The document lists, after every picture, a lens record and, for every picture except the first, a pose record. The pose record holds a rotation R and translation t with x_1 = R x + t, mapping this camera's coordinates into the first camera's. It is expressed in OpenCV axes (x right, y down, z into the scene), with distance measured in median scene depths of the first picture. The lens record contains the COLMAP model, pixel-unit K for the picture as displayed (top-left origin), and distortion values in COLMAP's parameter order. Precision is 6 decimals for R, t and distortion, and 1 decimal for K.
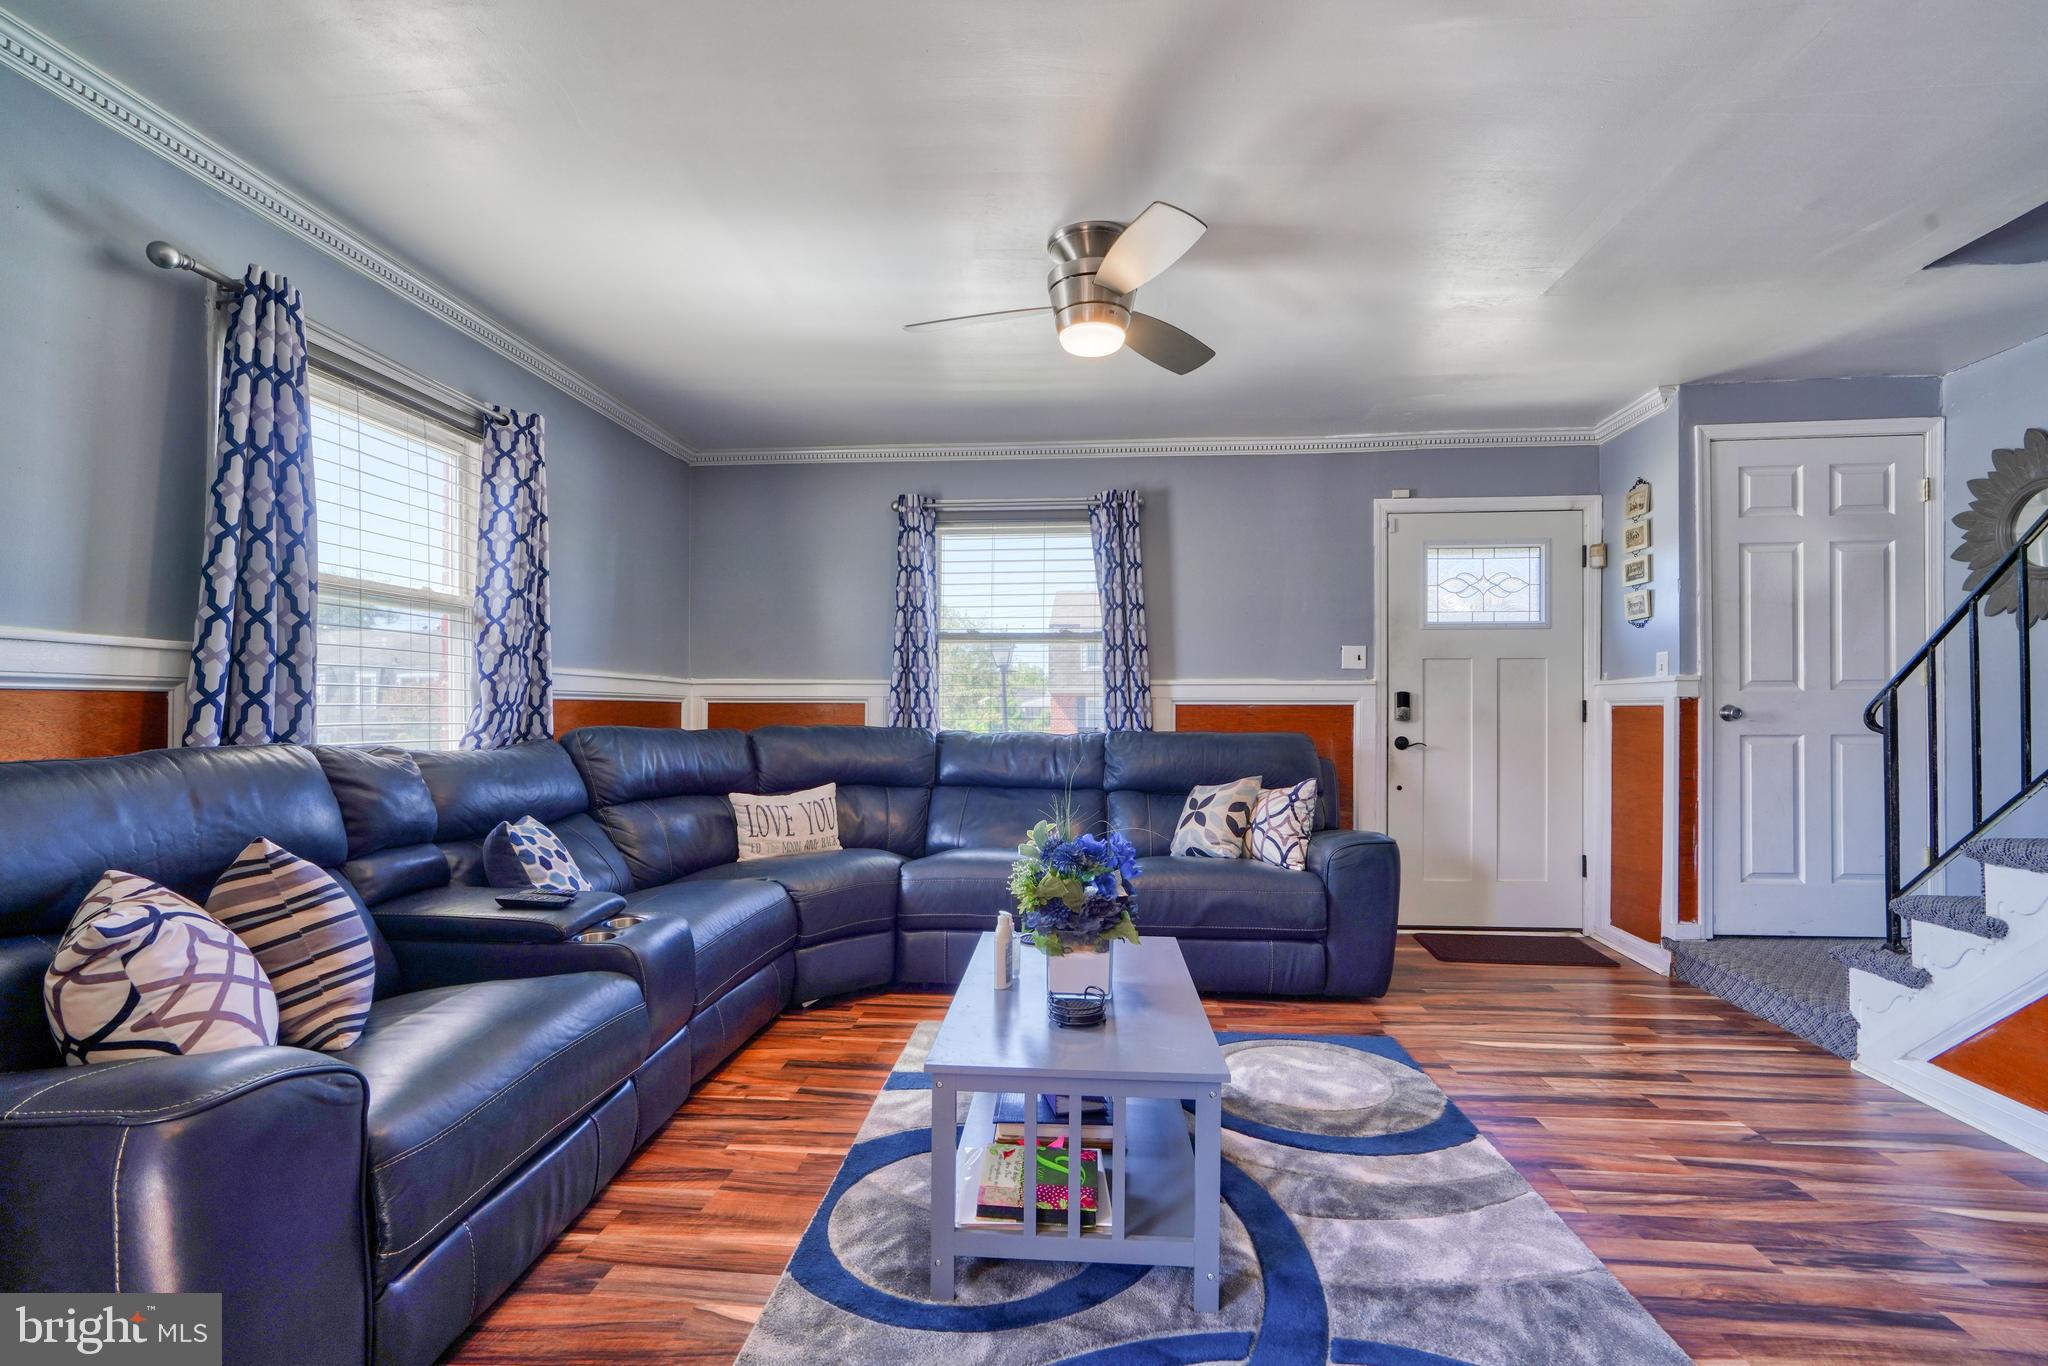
lens RADIAL K [[934.5, 0, 1019.0], [0, 934.5, 710.9], [0, 0, 1]] dist [-0.002228, 0.000867]
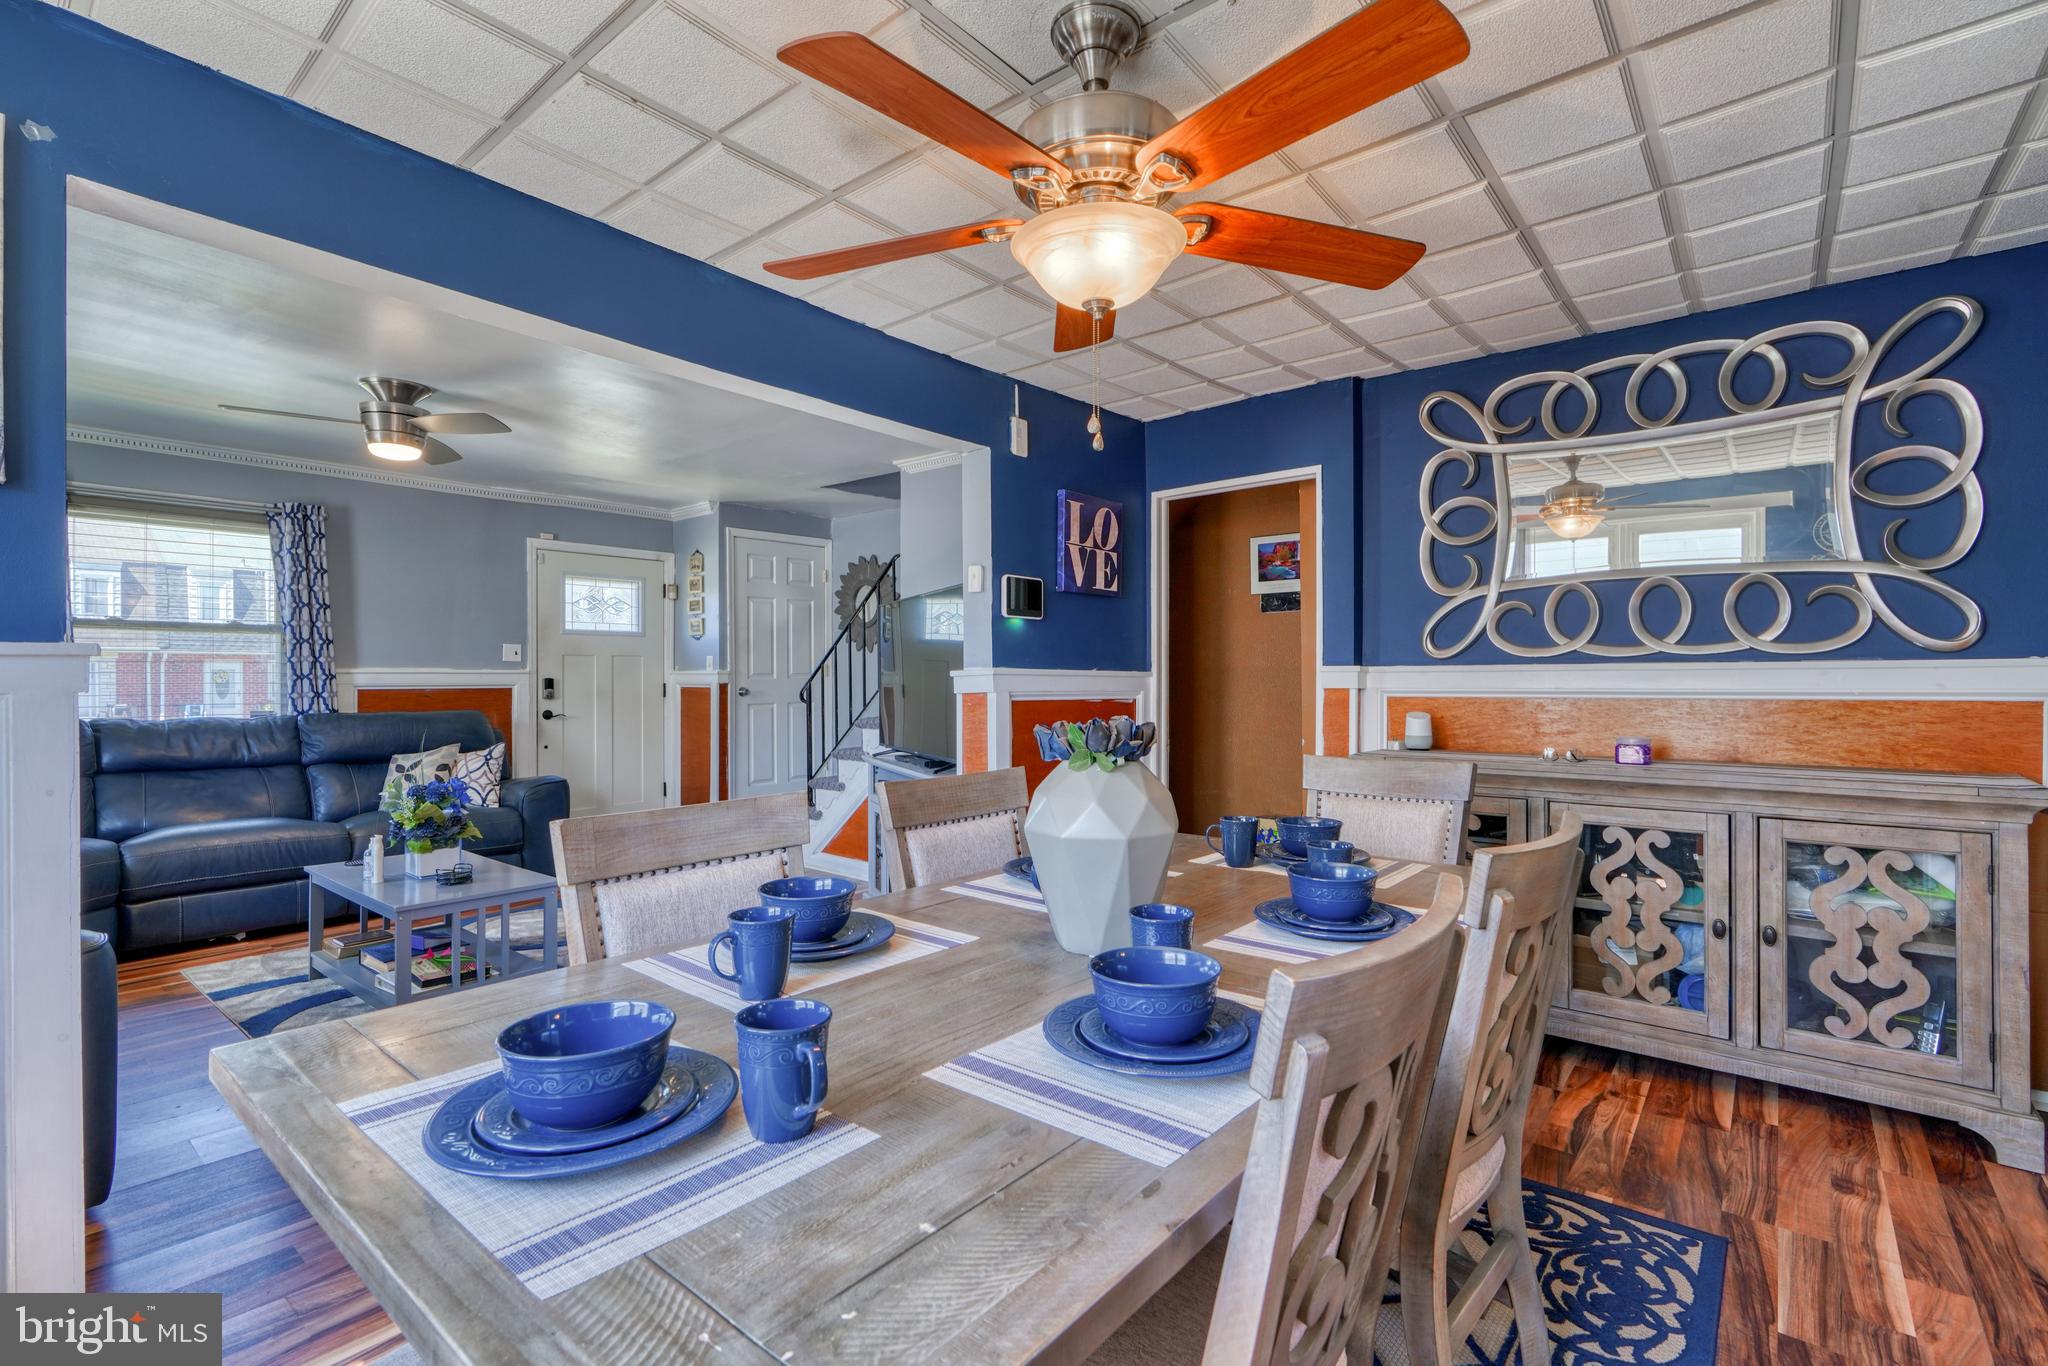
lens RADIAL K [[934.5, 0, 1026.7], [0, 934.5, 680.1], [0, 0, 1]] dist [-0.002228, 0.000867]
pose [[0.571234, -0.006620, 0.820761, -0.384179], [-0.000761, 0.999963, 0.008595, -0.034790], [-0.820787, -0.005534, 0.571207, -0.452615]]
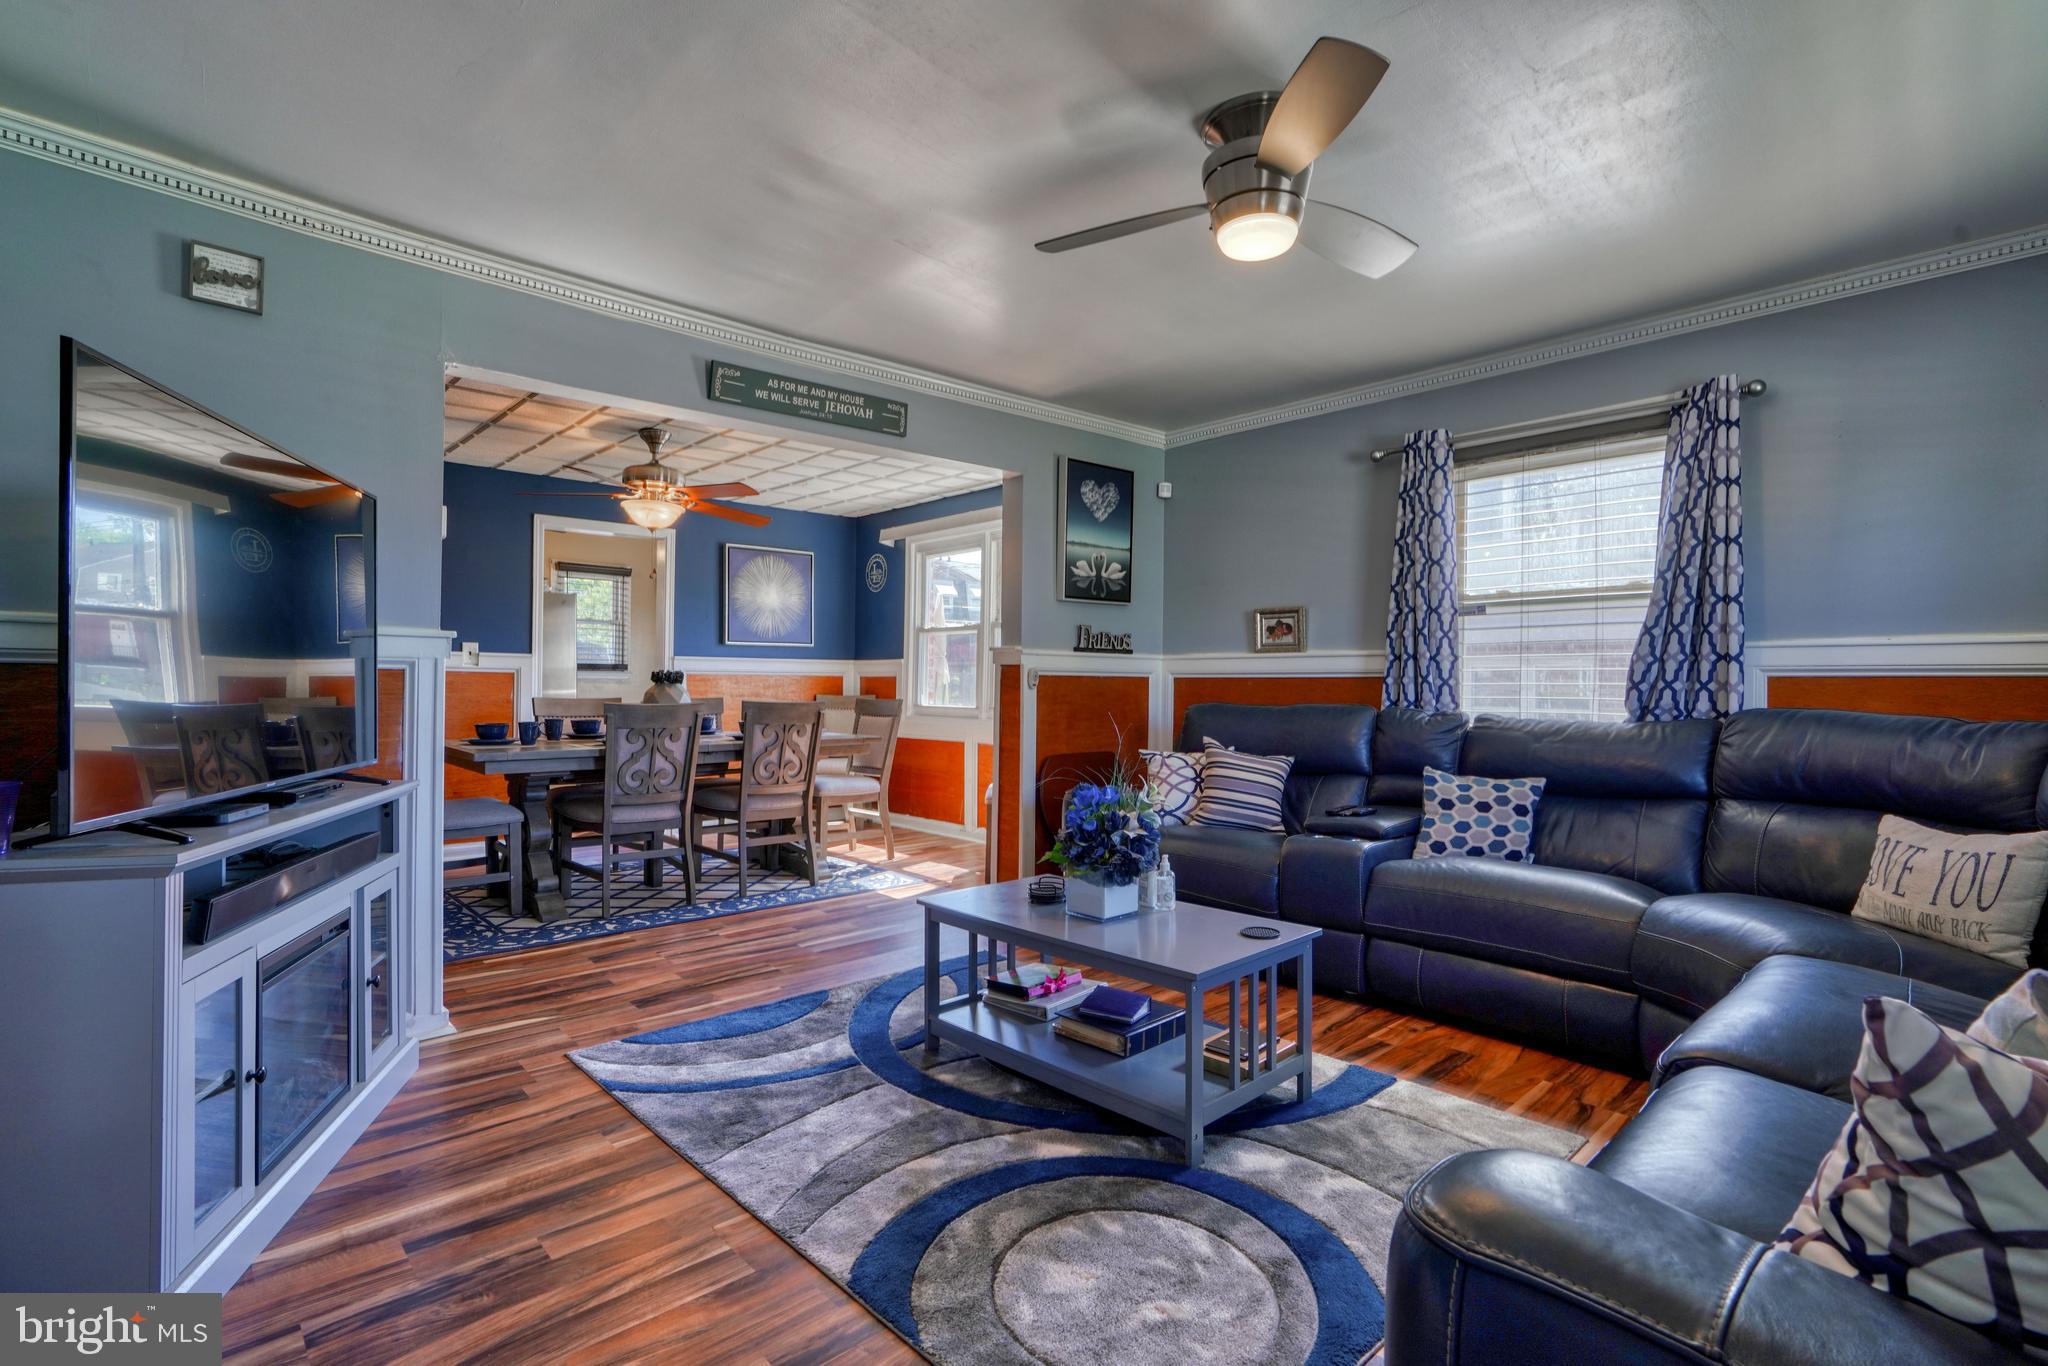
lens RADIAL K [[934.5, 0, 1018.6], [0, 934.5, 687.8], [0, 0, 1]] dist [-0.002228, 0.000867]
pose [[-0.671707, -0.006402, -0.740789, 0.606597], [-0.009833, 0.999952, 0.000275, 0.004838], [0.740752, 0.007469, -0.671737, 1.020104]]
